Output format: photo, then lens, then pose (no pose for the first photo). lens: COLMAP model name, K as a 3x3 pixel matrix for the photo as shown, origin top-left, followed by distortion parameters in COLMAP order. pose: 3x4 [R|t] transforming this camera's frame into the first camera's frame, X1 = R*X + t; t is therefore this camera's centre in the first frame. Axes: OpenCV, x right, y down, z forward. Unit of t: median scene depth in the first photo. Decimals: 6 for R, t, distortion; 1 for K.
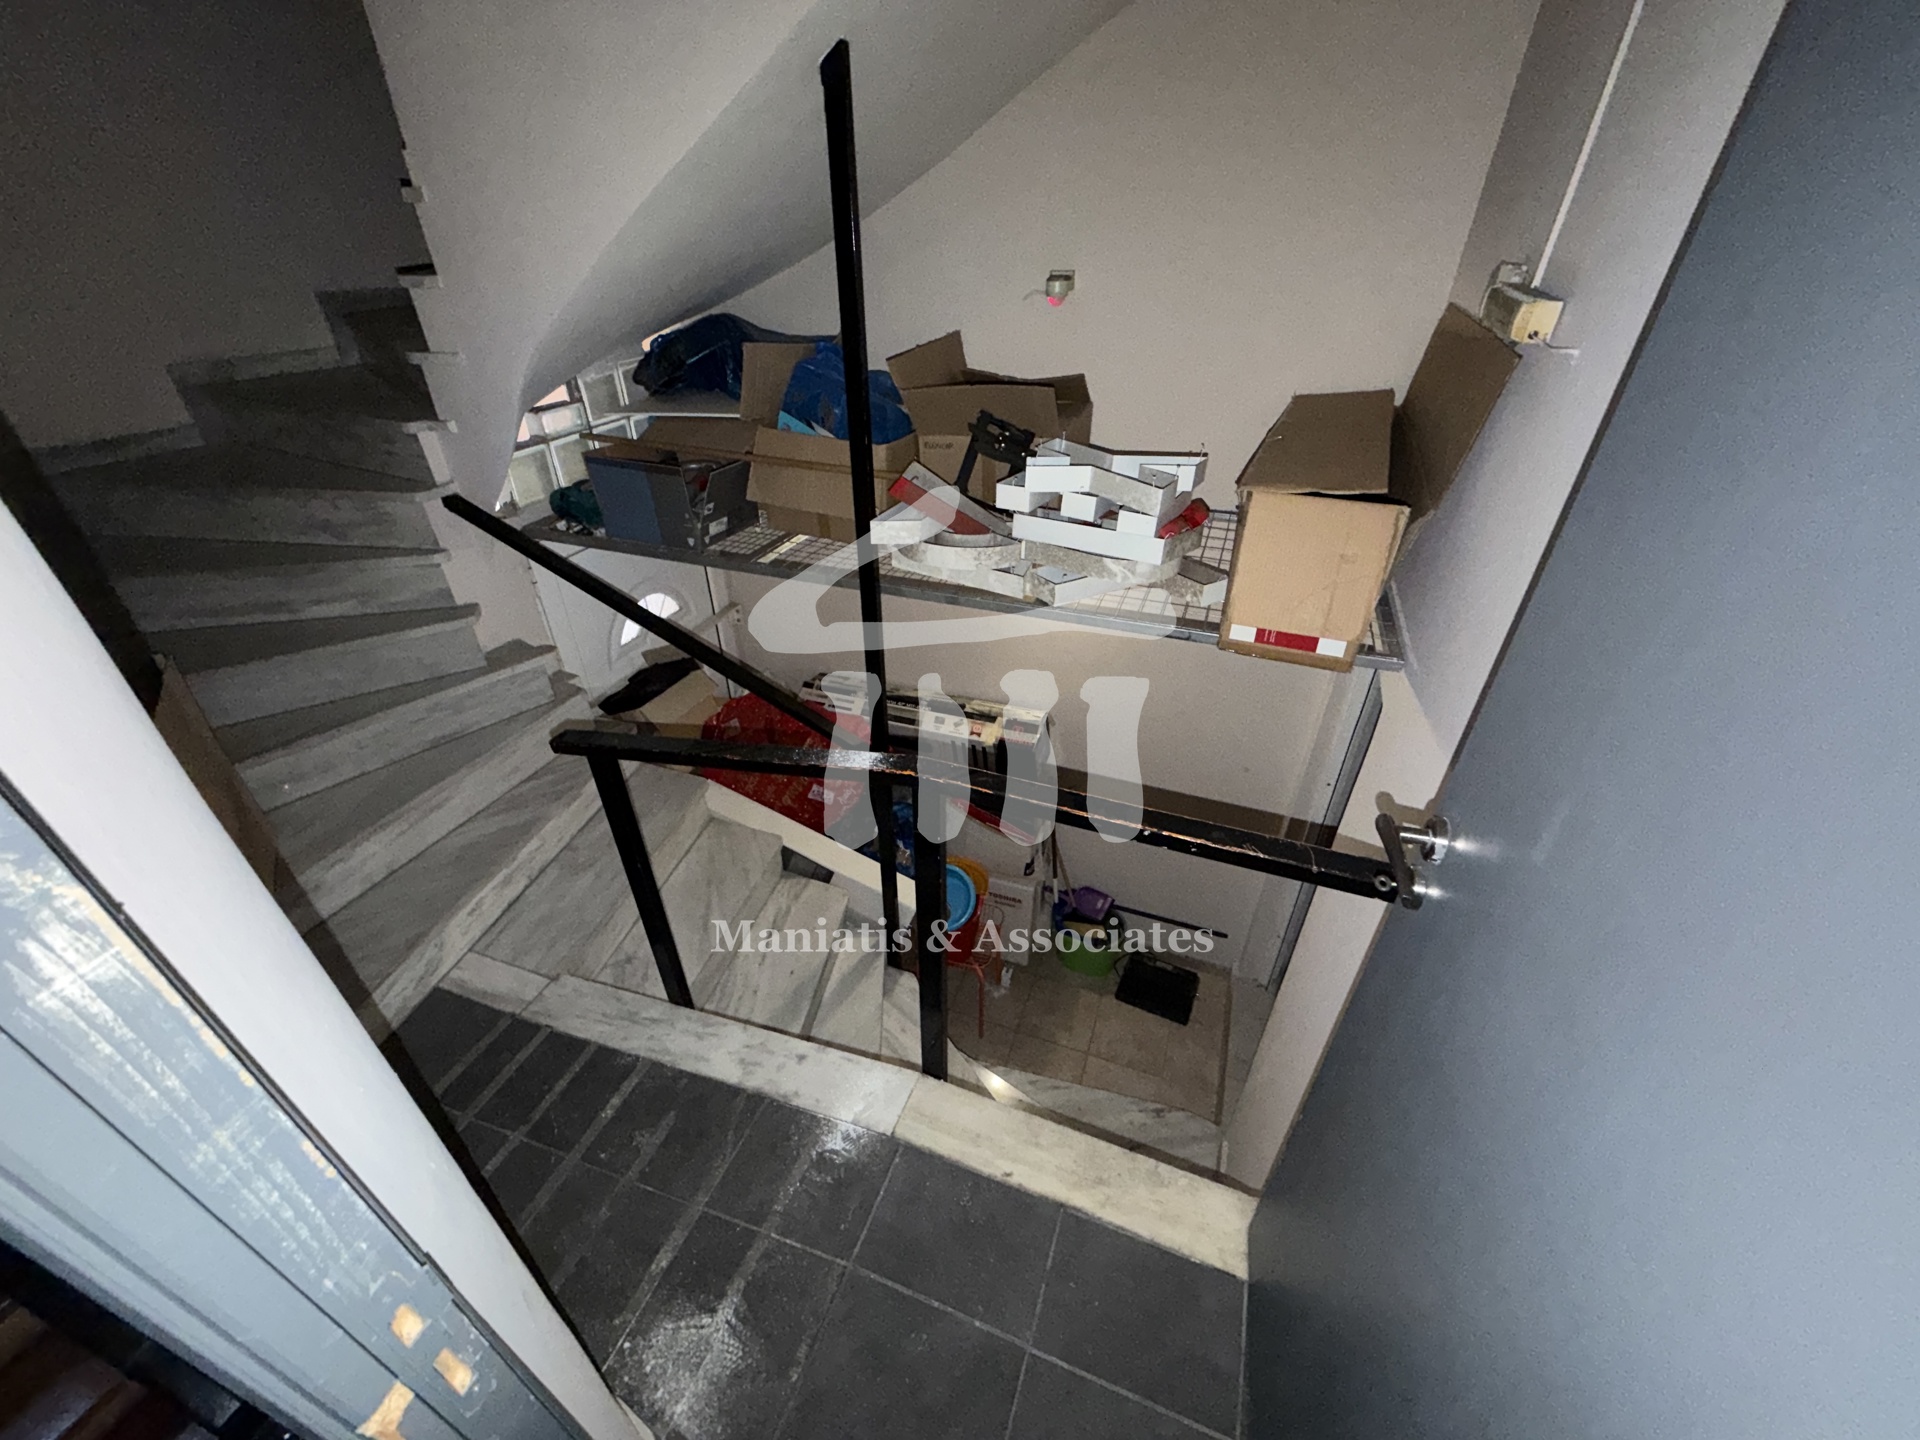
lens RADIAL K [[763.2, 0, 952.9], [0, 763.2, 718.7], [0, 0, 1]] dist [-0.000017, -0.000113]
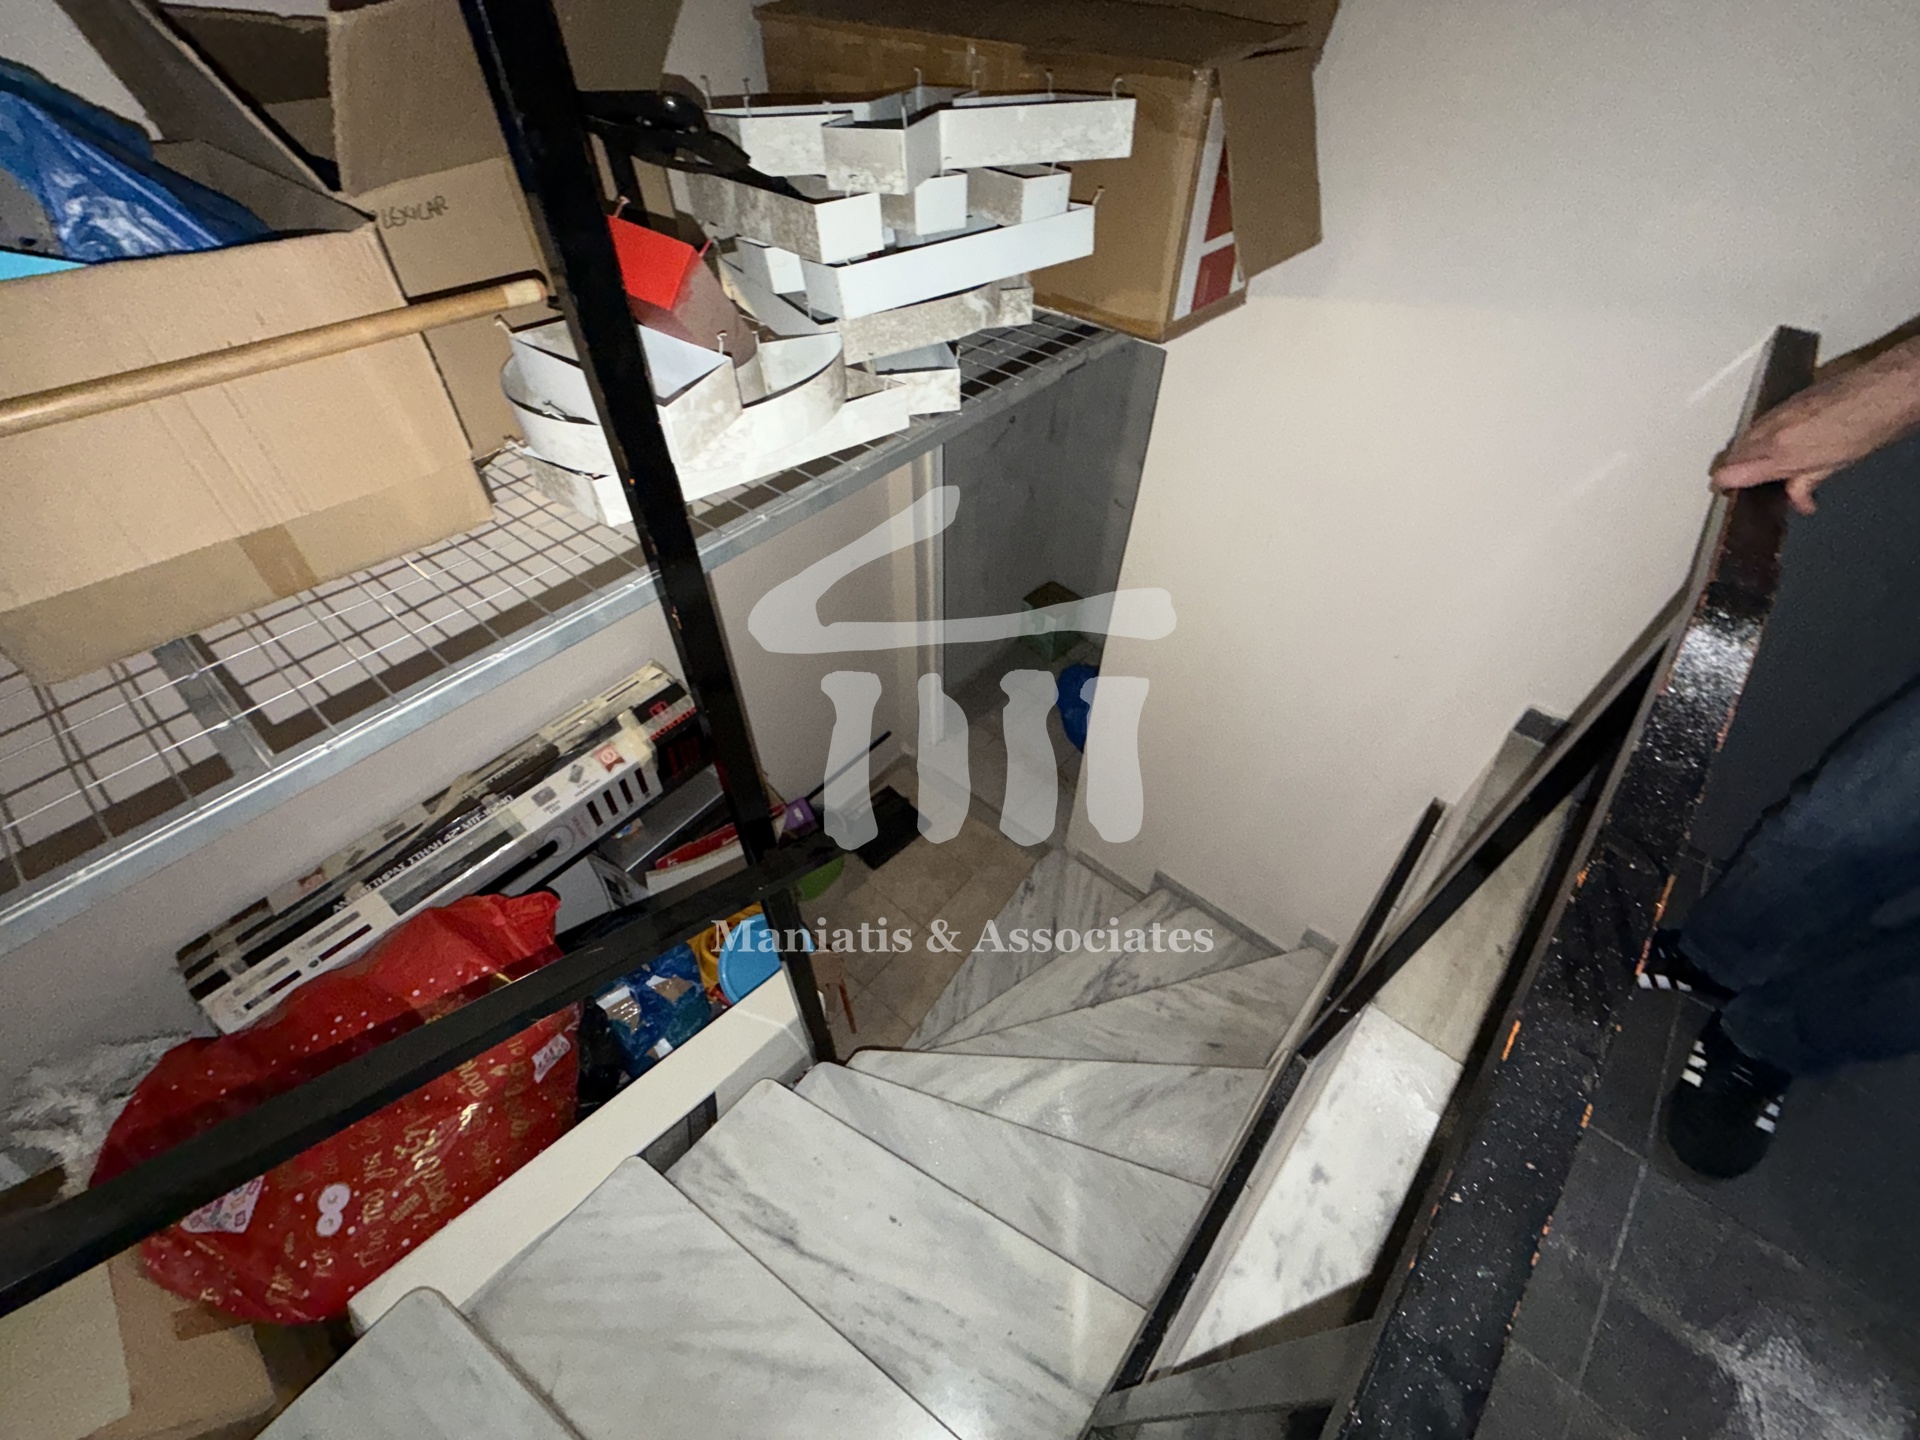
lens RADIAL K [[763.2, 0, 952.9], [0, 763.2, 718.7], [0, 0, 1]] dist [-0.000017, -0.000113]
pose [[0.334471, -0.668841, 0.663913, -0.435294], [0.499865, 0.723131, 0.476672, -0.270490], [-0.798914, 0.172434, 0.576197, 0.748364]]
